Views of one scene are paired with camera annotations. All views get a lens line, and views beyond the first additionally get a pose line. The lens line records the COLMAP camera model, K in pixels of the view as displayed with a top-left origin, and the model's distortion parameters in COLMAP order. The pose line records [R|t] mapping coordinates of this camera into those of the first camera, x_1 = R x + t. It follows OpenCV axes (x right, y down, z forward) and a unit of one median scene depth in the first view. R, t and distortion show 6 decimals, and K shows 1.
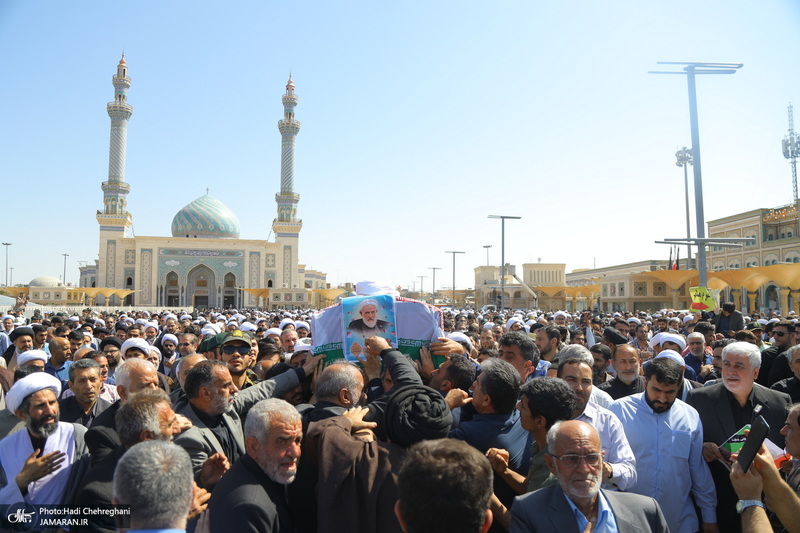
lens RADIAL K [[560.2, 0, 396.4], [0, 560.2, 268.4], [0, 0, 1]] dist [-0.089413, 0.003249]
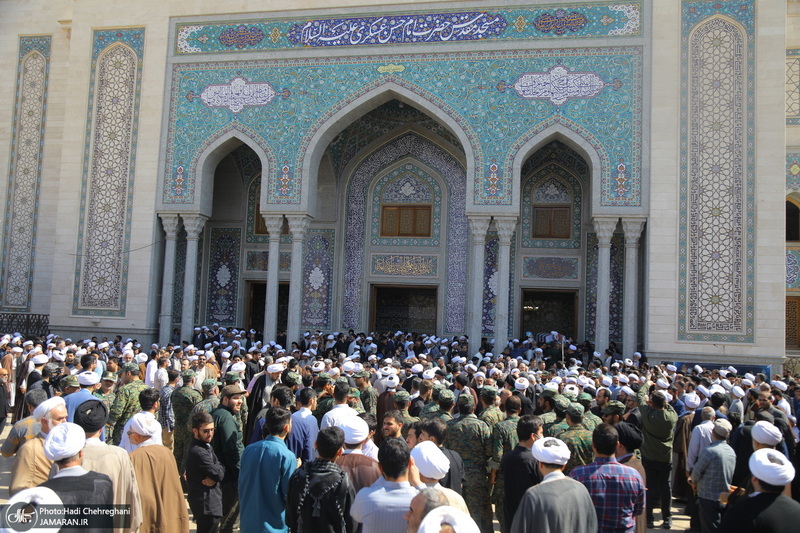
lens RADIAL K [[701.6, 0, 395.8], [0, 701.6, 263.5], [0, 0, 1]] dist [-0.038225, -0.001699]
pose [[0.877947, -0.008075, -0.478690, -0.242145], [-0.009587, 0.999361, -0.034441, 0.050593], [0.478662, 0.034827, 0.877308, 0.796291]]
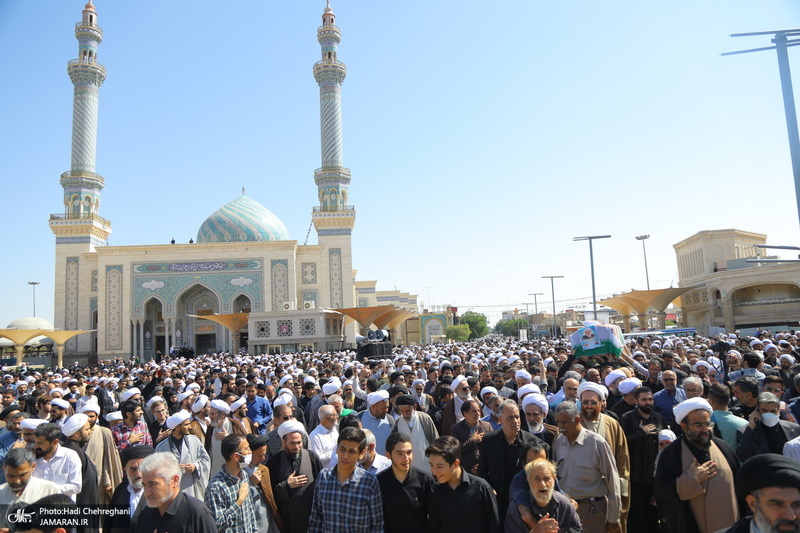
lens RADIAL K [[560.2, 0, 405.6], [0, 560.2, 263.8], [0, 0, 1]] dist [-0.089413, 0.003249]
pose [[0.980607, -0.075948, -0.180668, -0.001150], [0.064757, 0.995645, -0.067060, 0.026527], [0.184975, 0.054060, 0.981255, 0.411297]]
